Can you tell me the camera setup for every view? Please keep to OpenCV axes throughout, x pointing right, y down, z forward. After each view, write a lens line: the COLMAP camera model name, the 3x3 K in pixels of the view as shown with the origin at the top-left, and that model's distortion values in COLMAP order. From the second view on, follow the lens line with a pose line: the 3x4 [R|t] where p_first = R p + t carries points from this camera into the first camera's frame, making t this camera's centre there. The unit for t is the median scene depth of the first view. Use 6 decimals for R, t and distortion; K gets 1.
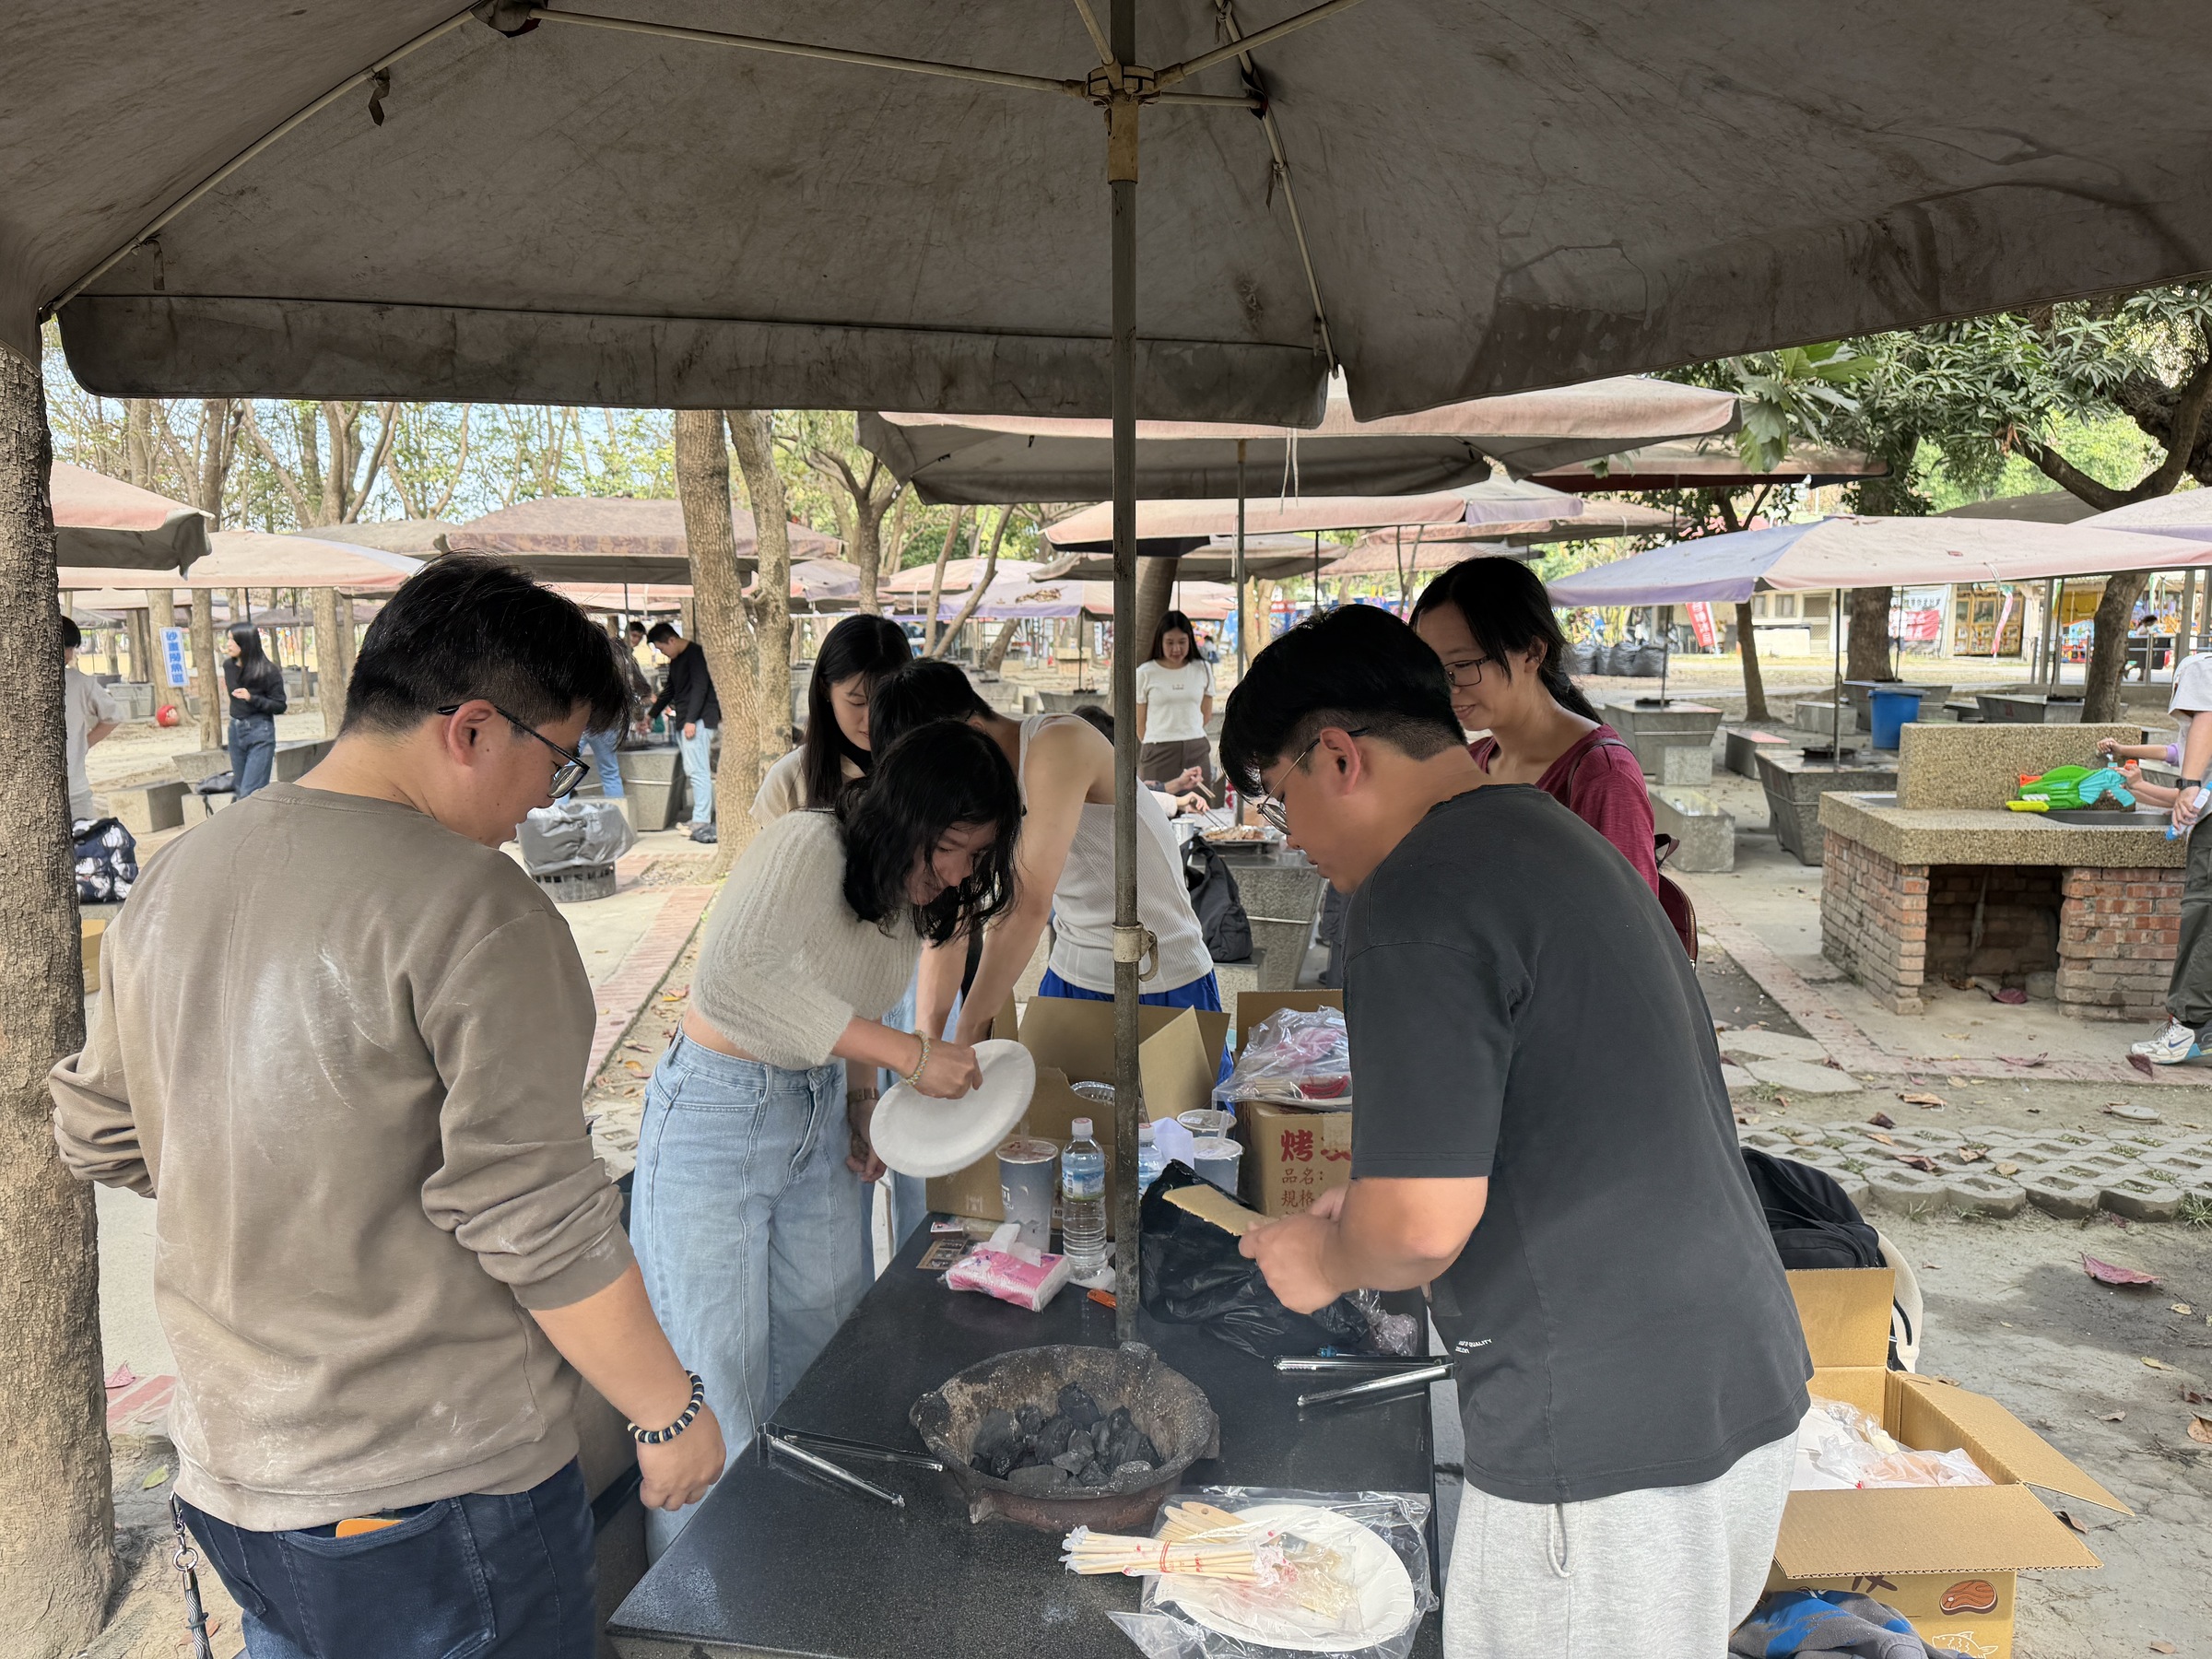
lens RADIAL K [[1915.7, 0, 1106.0], [0, 1915.7, 829.5], [0, 0, 1]] dist [0.042773, -0.003879]
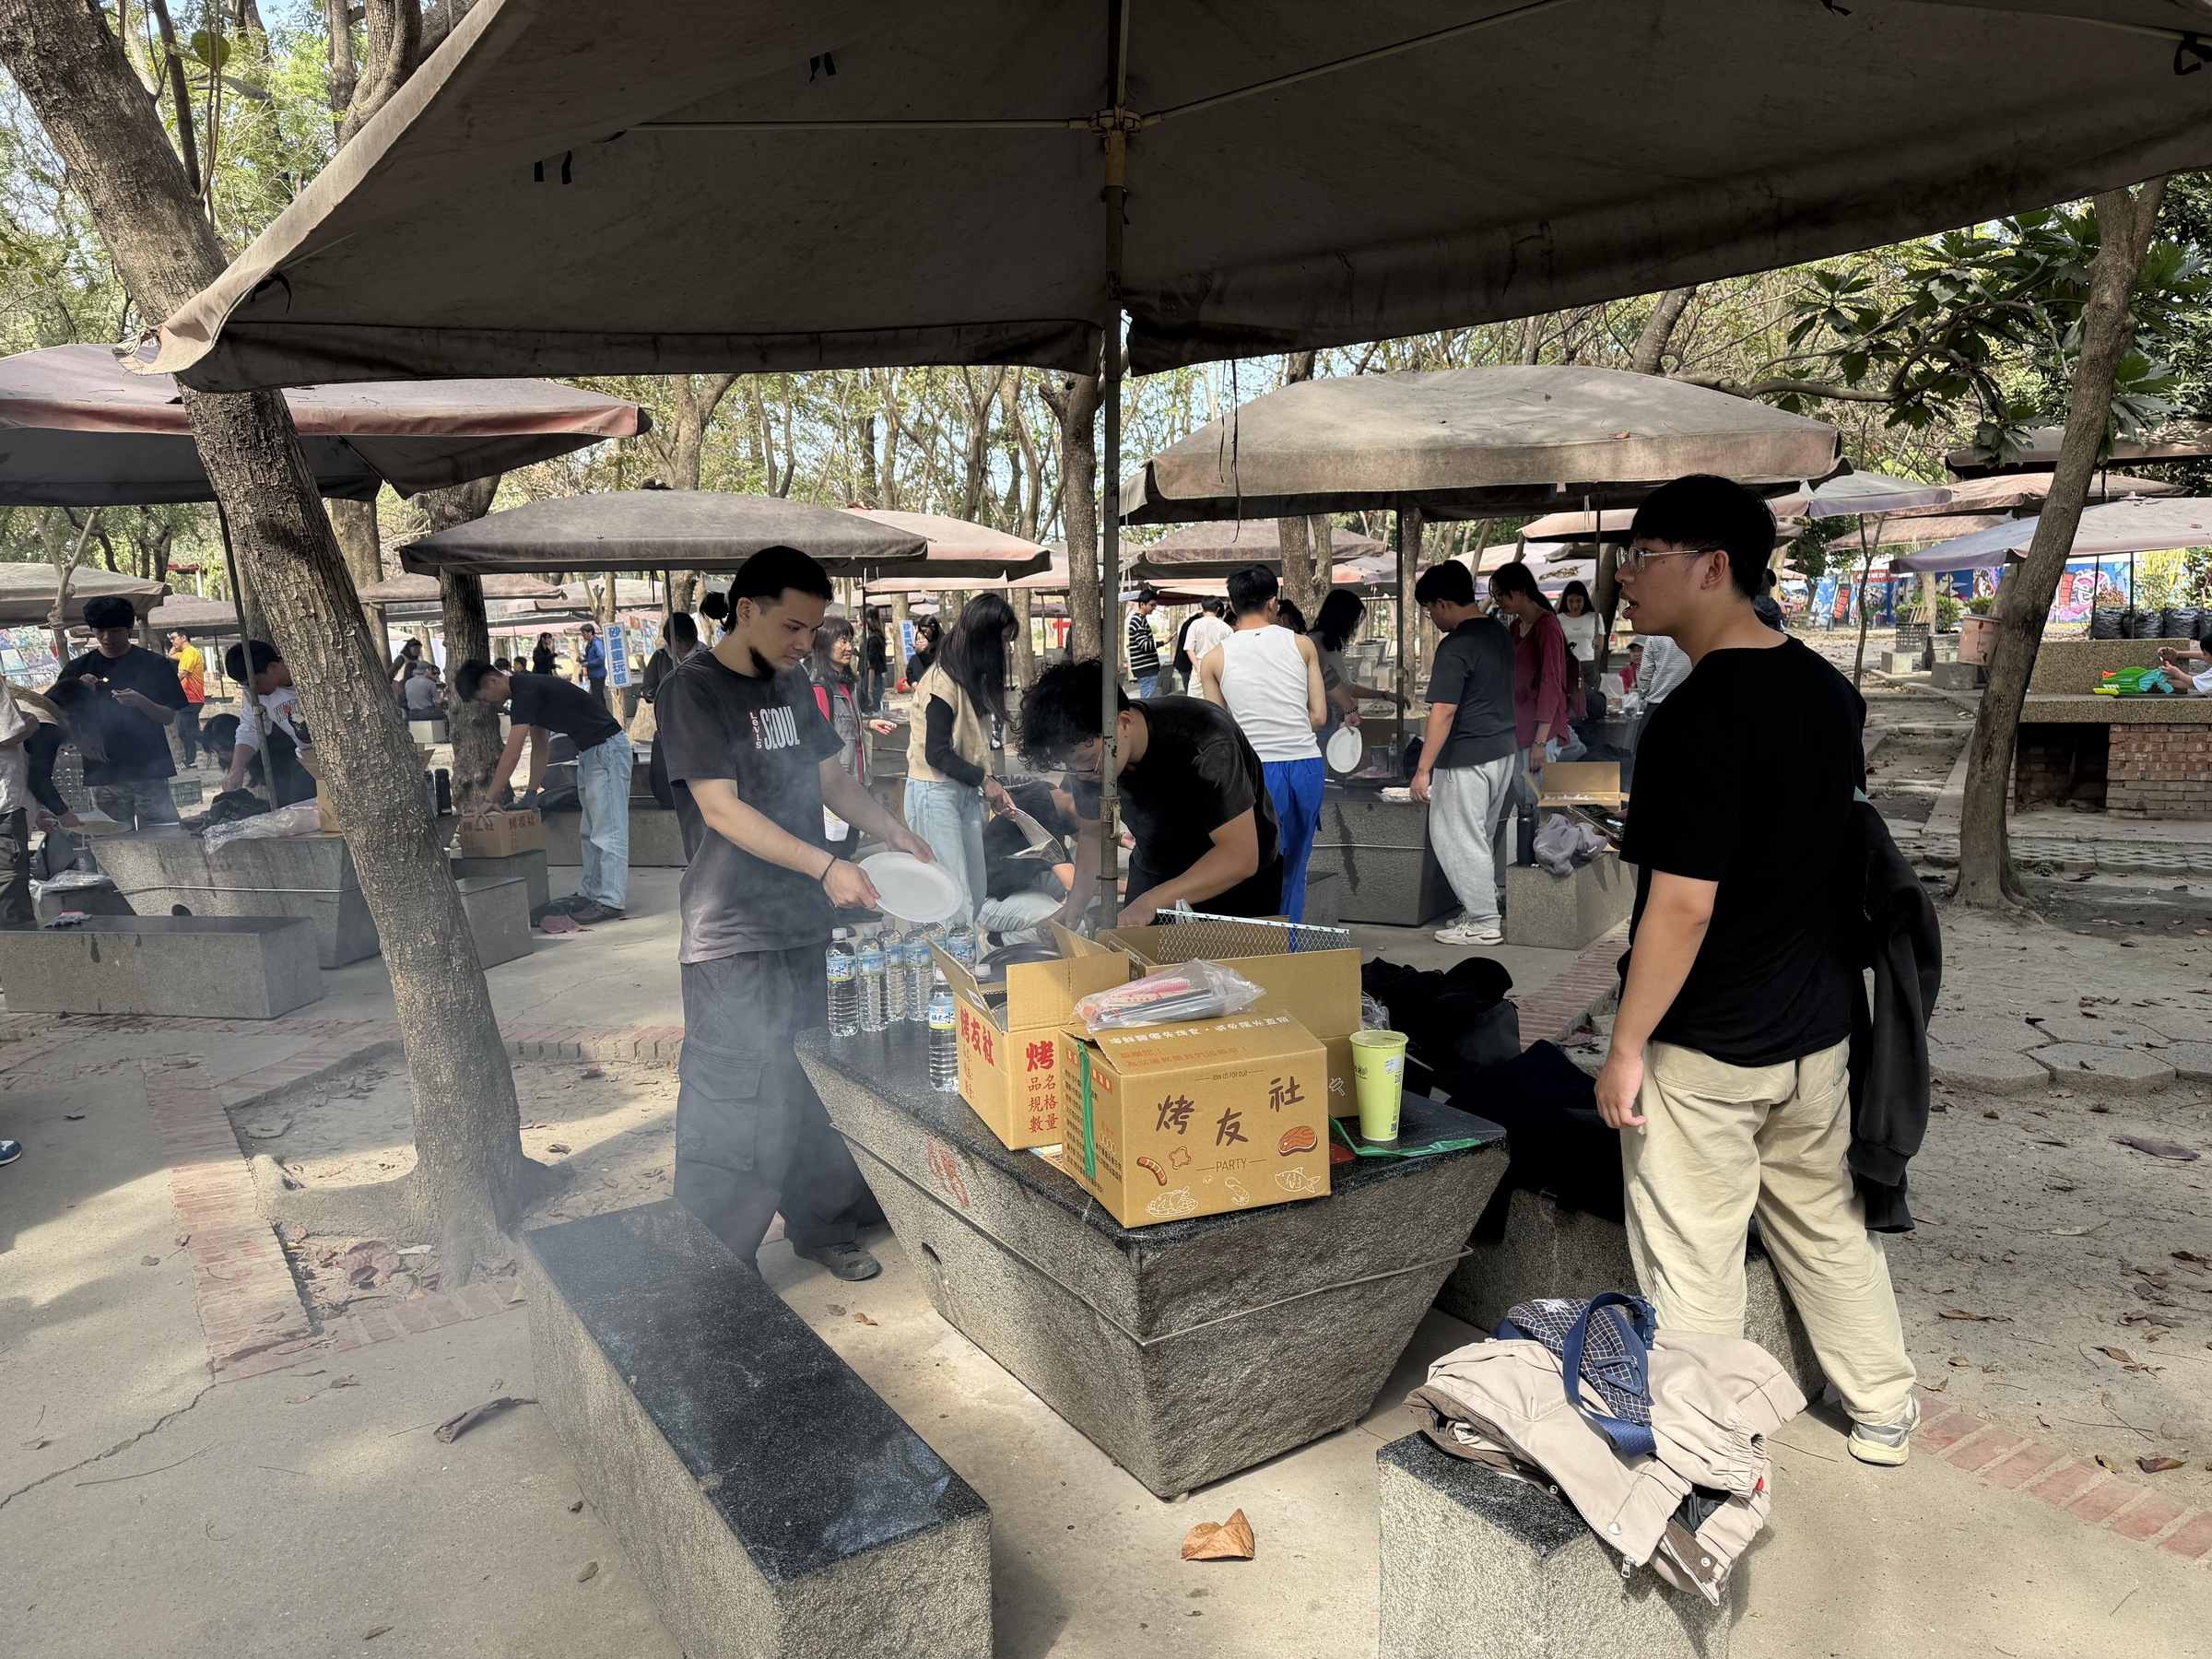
lens RADIAL K [[1915.7, 0, 1106.0], [0, 1915.7, 829.5], [0, 0, 1]] dist [0.042773, -0.003879]
pose [[0.946885, 0.013211, -0.321300, 0.223957], [-0.010939, 0.999901, 0.008875, 0.102182], [0.321385, -0.004889, 0.946936, -0.805265]]
